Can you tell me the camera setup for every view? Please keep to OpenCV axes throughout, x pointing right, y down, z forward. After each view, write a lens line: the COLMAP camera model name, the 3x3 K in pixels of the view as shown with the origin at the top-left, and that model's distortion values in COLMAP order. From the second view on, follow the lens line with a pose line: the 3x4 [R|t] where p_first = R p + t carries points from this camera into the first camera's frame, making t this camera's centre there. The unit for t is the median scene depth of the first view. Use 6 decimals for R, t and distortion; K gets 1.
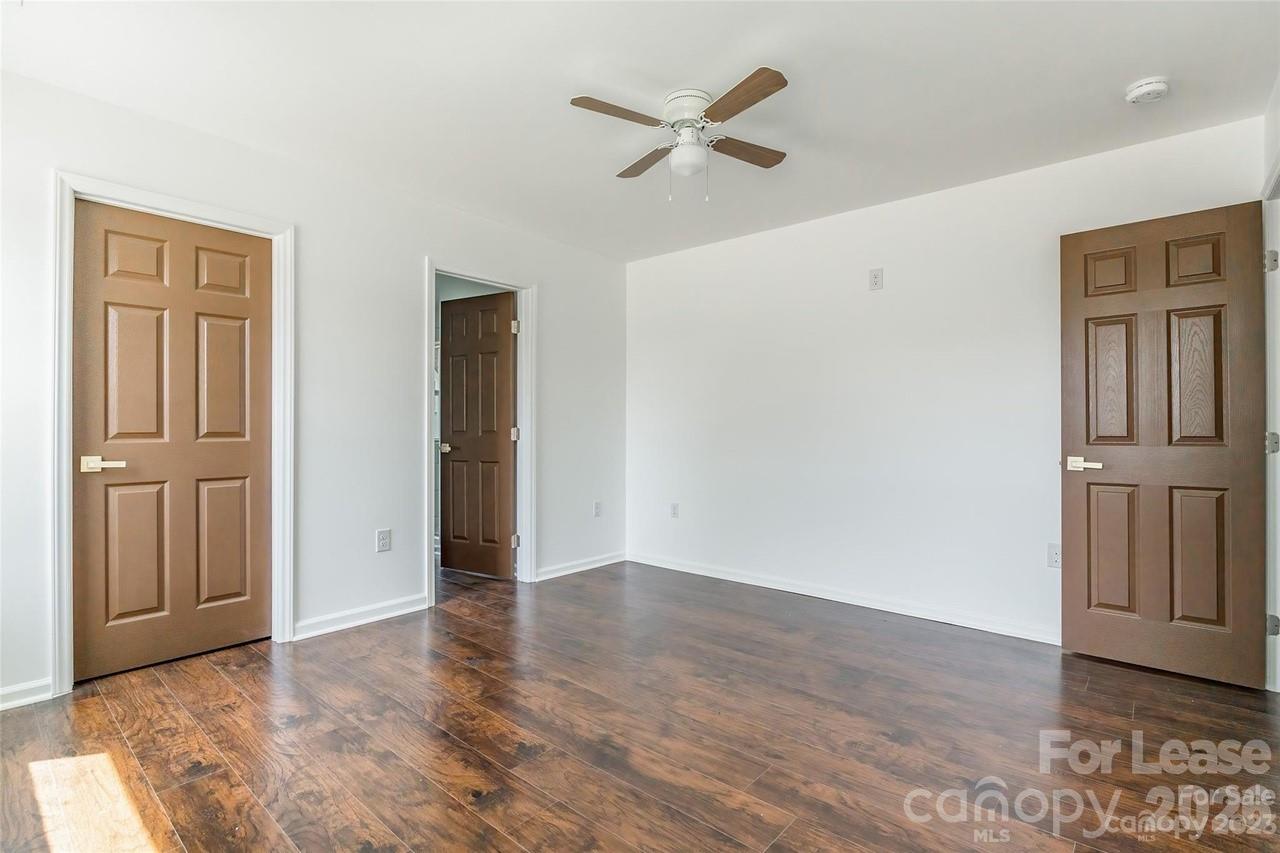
lens RADIAL K [[598.2, 0, 640.0], [0, 598.2, 426.5], [0, 0, 1]] dist [-0.001384, -0.000107]
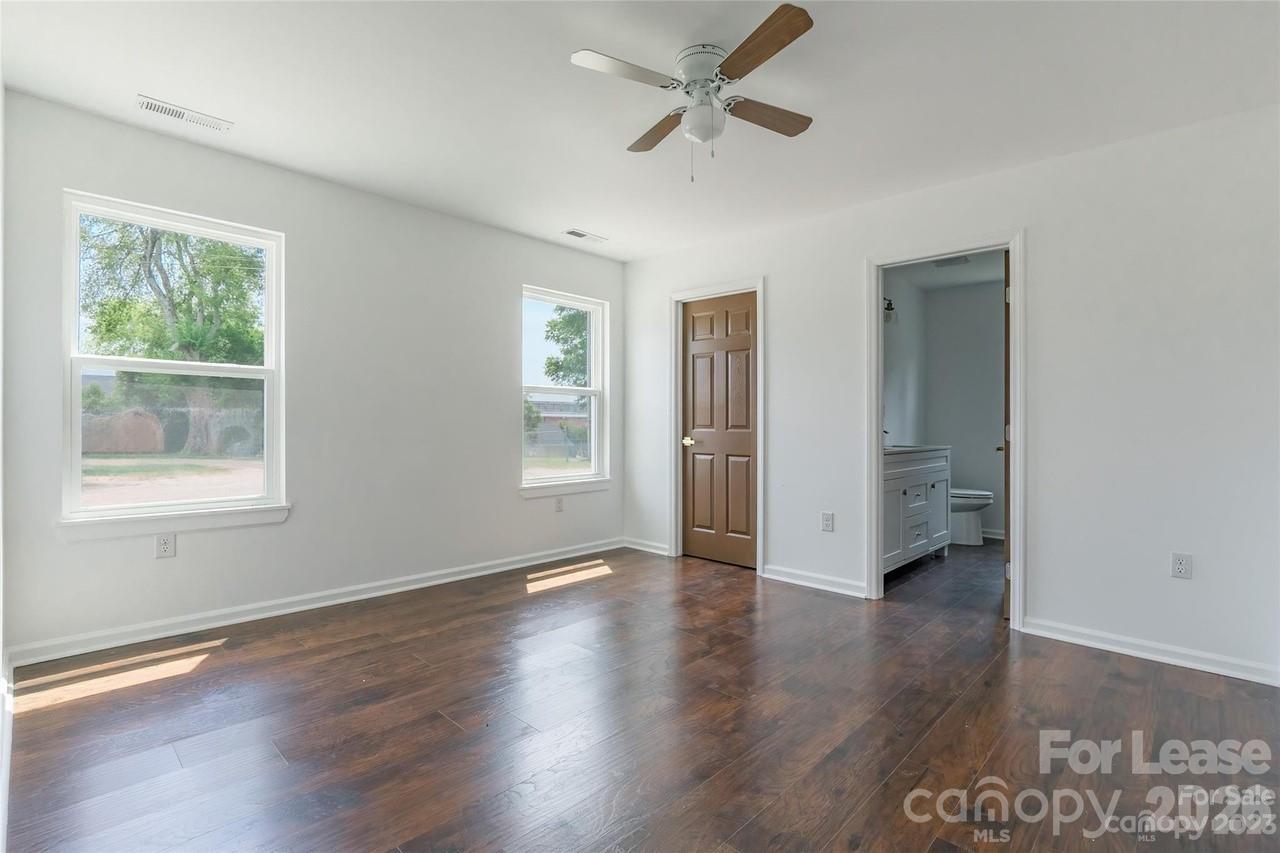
lens RADIAL K [[598.2, 0, 640.0], [0, 598.2, 426.5], [0, 0, 1]] dist [-0.001384, -0.000107]
pose [[-0.057282, 0.002681, -0.998354, 0.878877], [-0.005129, 0.999982, 0.002979, 0.008348], [0.998345, 0.005291, -0.057268, 0.848869]]
